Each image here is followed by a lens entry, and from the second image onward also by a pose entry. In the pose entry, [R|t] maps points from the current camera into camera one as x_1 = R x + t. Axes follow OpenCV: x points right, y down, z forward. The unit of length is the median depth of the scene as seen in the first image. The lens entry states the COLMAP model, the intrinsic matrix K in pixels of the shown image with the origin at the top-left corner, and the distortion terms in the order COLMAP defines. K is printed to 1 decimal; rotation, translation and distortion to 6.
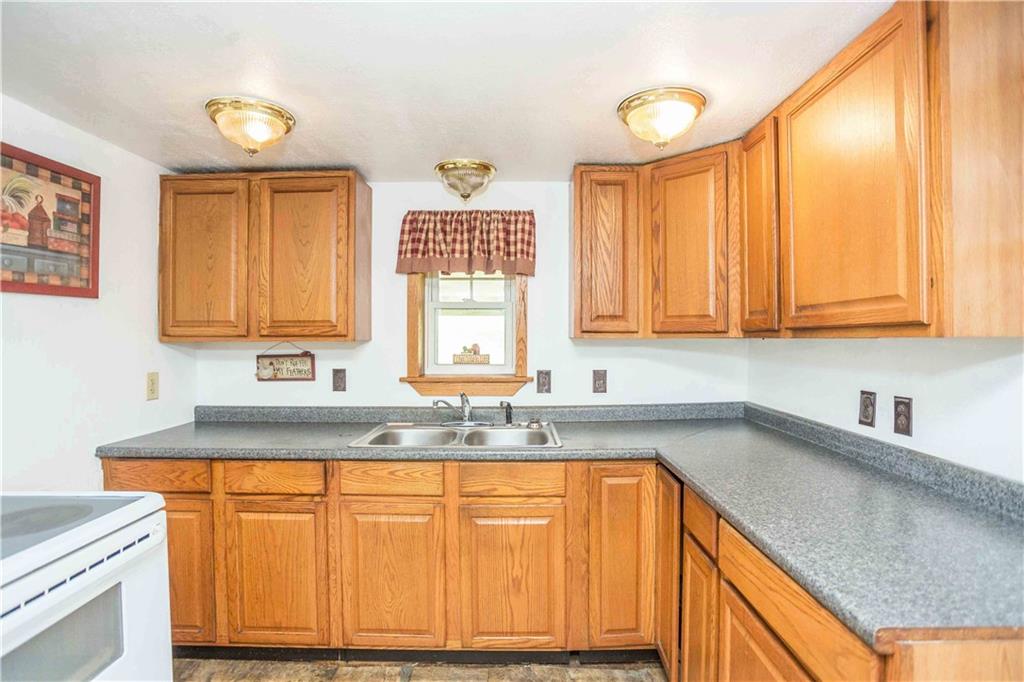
lens RADIAL K [[524.3, 0, 526.0], [0, 524.3, 339.4], [0, 0, 1]] dist [-0.085348, 0.036806]
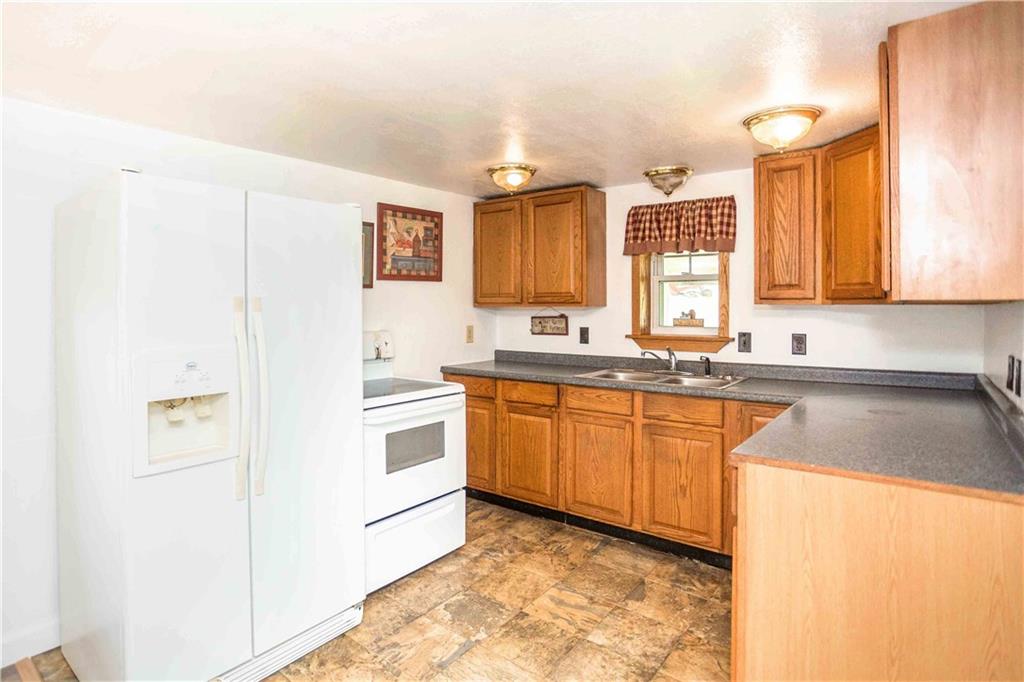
lens RADIAL K [[540.4, 0, 445.2], [0, 540.4, 306.5], [0, 0, 1]] dist [-0.072202, 0.039953]
pose [[0.748836, 0.002118, -0.662752, 0.346520], [-0.004167, 0.999990, -0.001513, 0.006608], [0.662742, 0.003894, 0.748838, -0.345726]]
